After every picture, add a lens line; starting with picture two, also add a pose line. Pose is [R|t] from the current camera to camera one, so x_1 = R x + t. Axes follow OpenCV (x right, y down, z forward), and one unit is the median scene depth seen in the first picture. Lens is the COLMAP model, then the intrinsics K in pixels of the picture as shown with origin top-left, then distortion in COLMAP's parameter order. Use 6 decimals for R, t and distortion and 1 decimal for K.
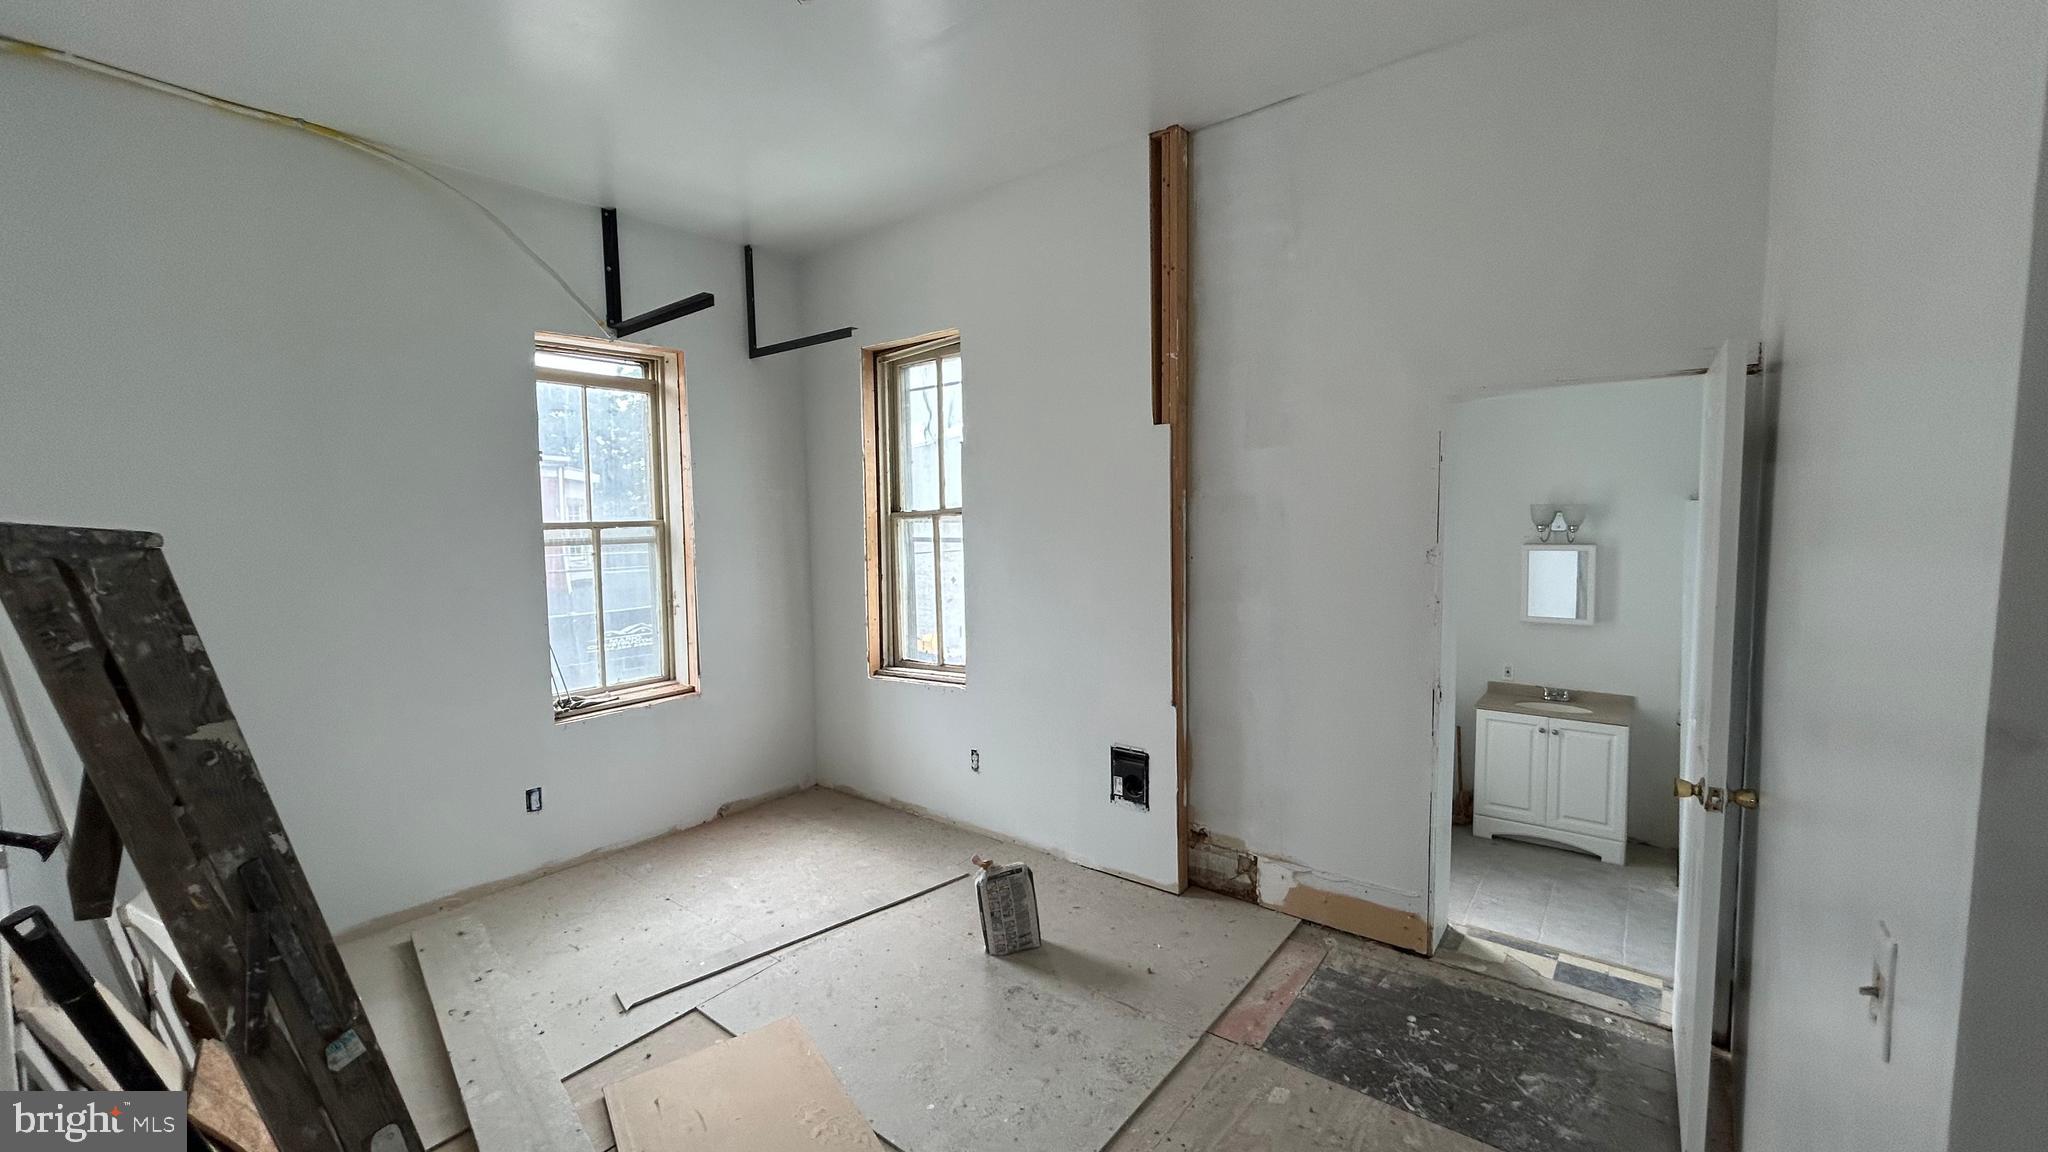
lens RADIAL K [[834.9, 0, 1022.6], [0, 834.9, 578.4], [0, 0, 1]] dist [-0.004509, -0.000056]
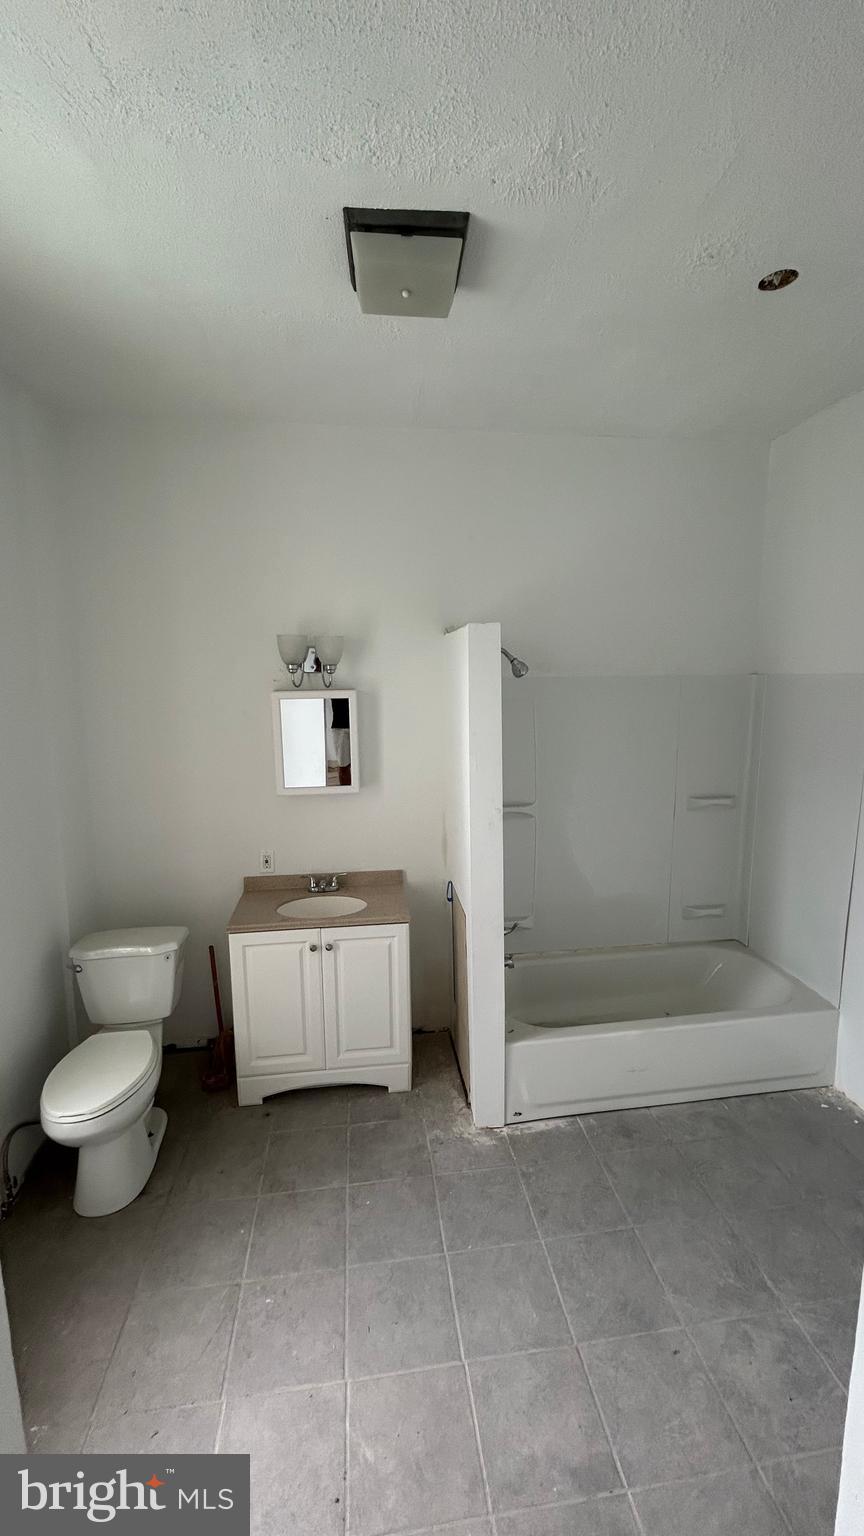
lens RADIAL K [[626.2, 0, 432.0], [0, 626.2, 768.9], [0, 0, 1]] dist [-0.004509, -0.000056]
pose [[0.712423, -0.103619, 0.694058, 0.330488], [0.047033, 0.993865, 0.100101, -0.022344], [-0.700172, -0.038671, 0.712926, 0.537711]]
